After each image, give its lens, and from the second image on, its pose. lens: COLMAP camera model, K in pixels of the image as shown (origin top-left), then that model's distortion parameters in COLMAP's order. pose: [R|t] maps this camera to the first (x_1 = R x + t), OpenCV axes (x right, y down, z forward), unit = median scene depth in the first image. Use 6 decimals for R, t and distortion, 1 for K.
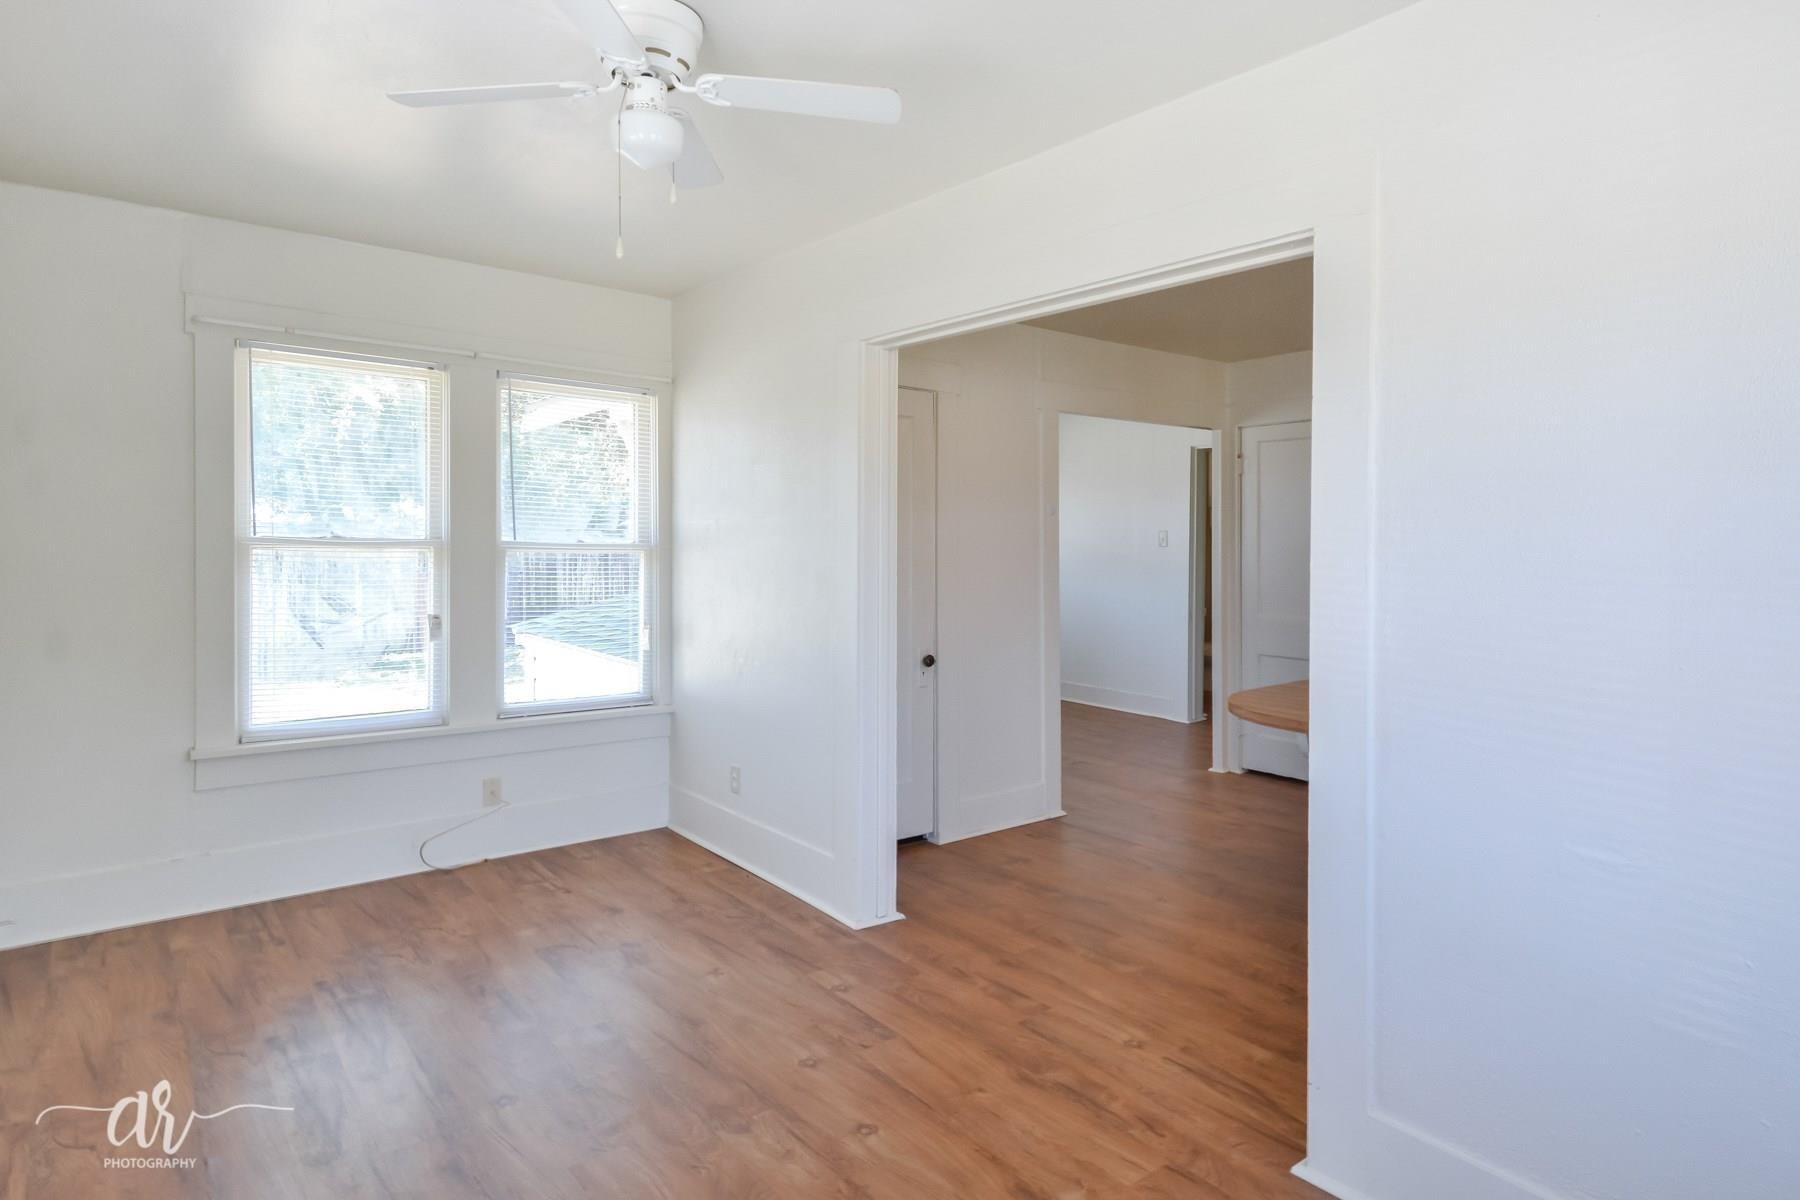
lens RADIAL K [[987.4, 0, 893.4], [0, 987.4, 542.7], [0, 0, 1]] dist [0.029826, -0.022375]
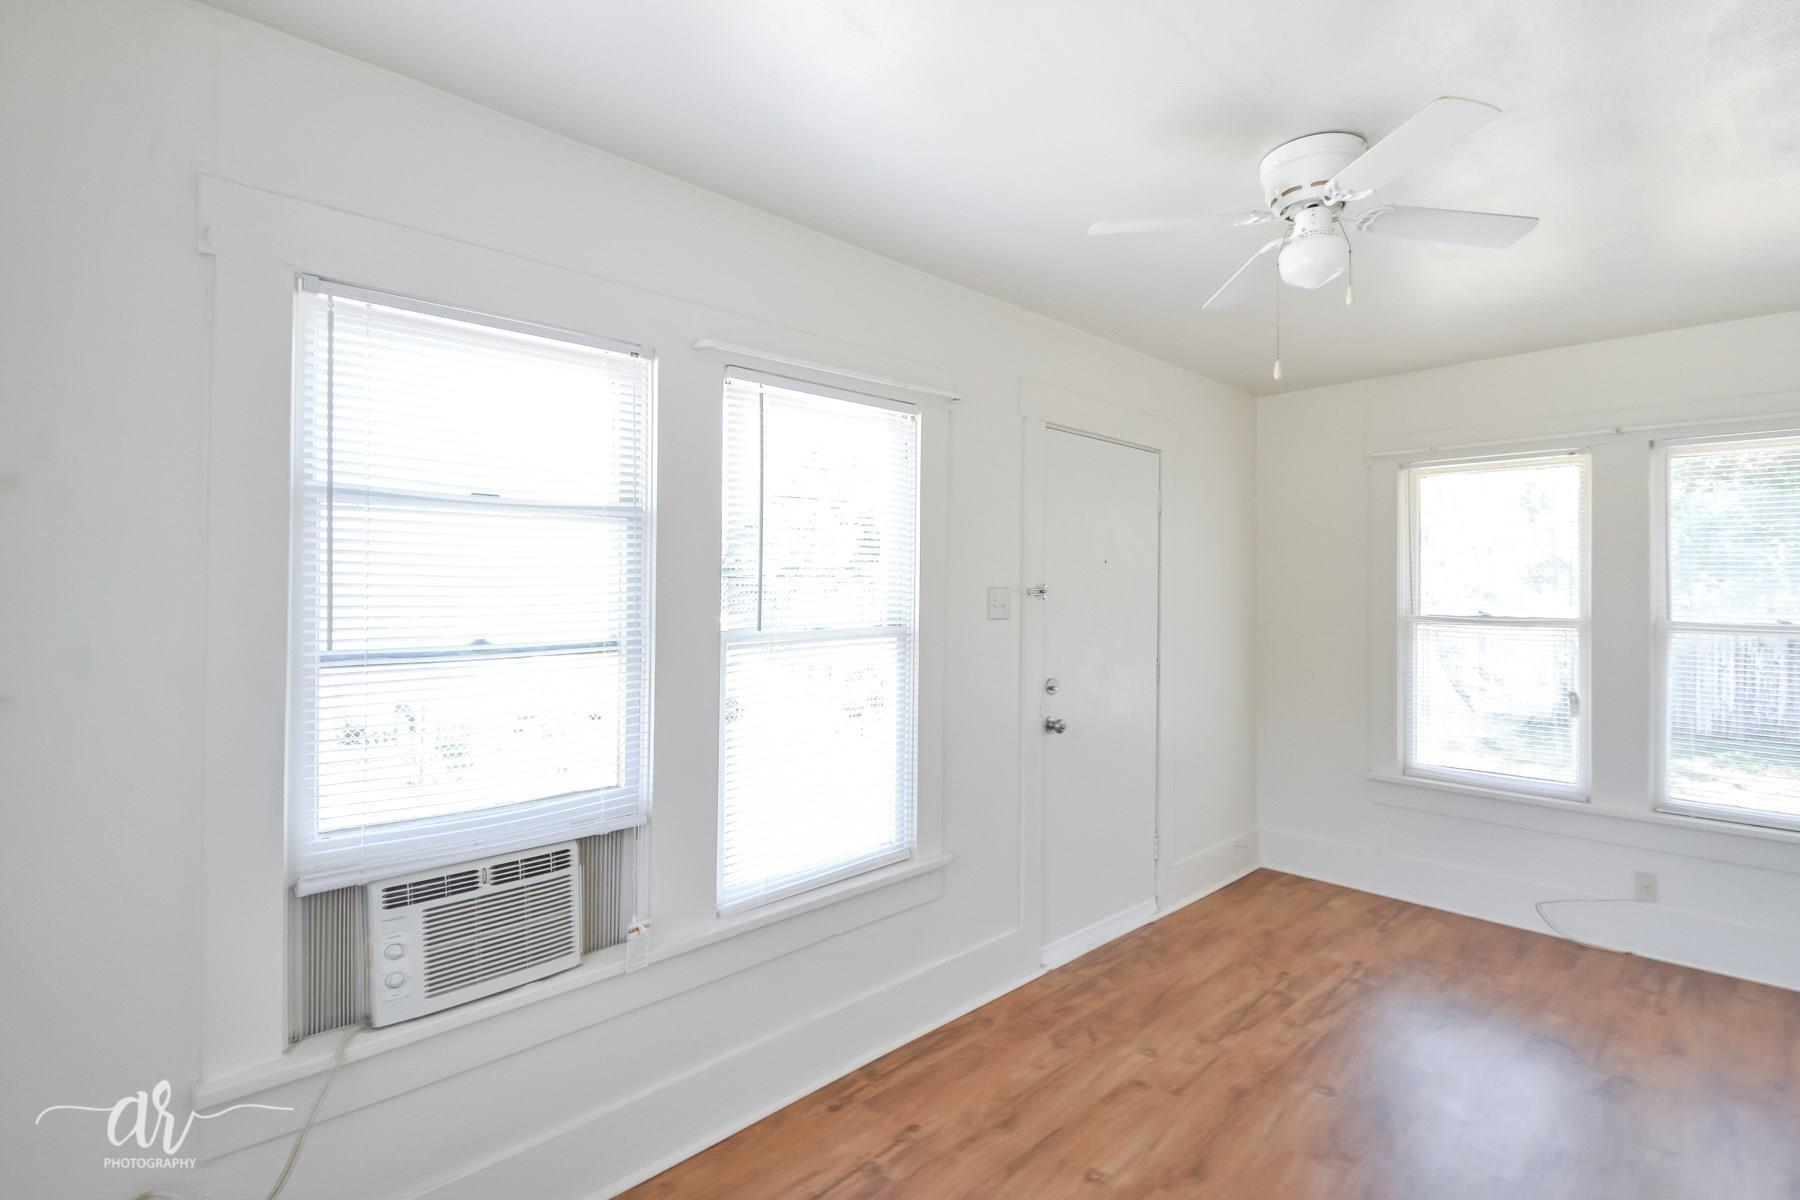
lens RADIAL K [[810.5, 0, 917.6], [0, 810.5, 604.2], [0, 0, 1]] dist [0.031053, -0.027440]
pose [[0.121812, -0.004287, -0.992544, 0.314621], [-0.012725, 0.999902, -0.005880, -0.005681], [0.992472, 0.013347, 0.121745, 0.233084]]
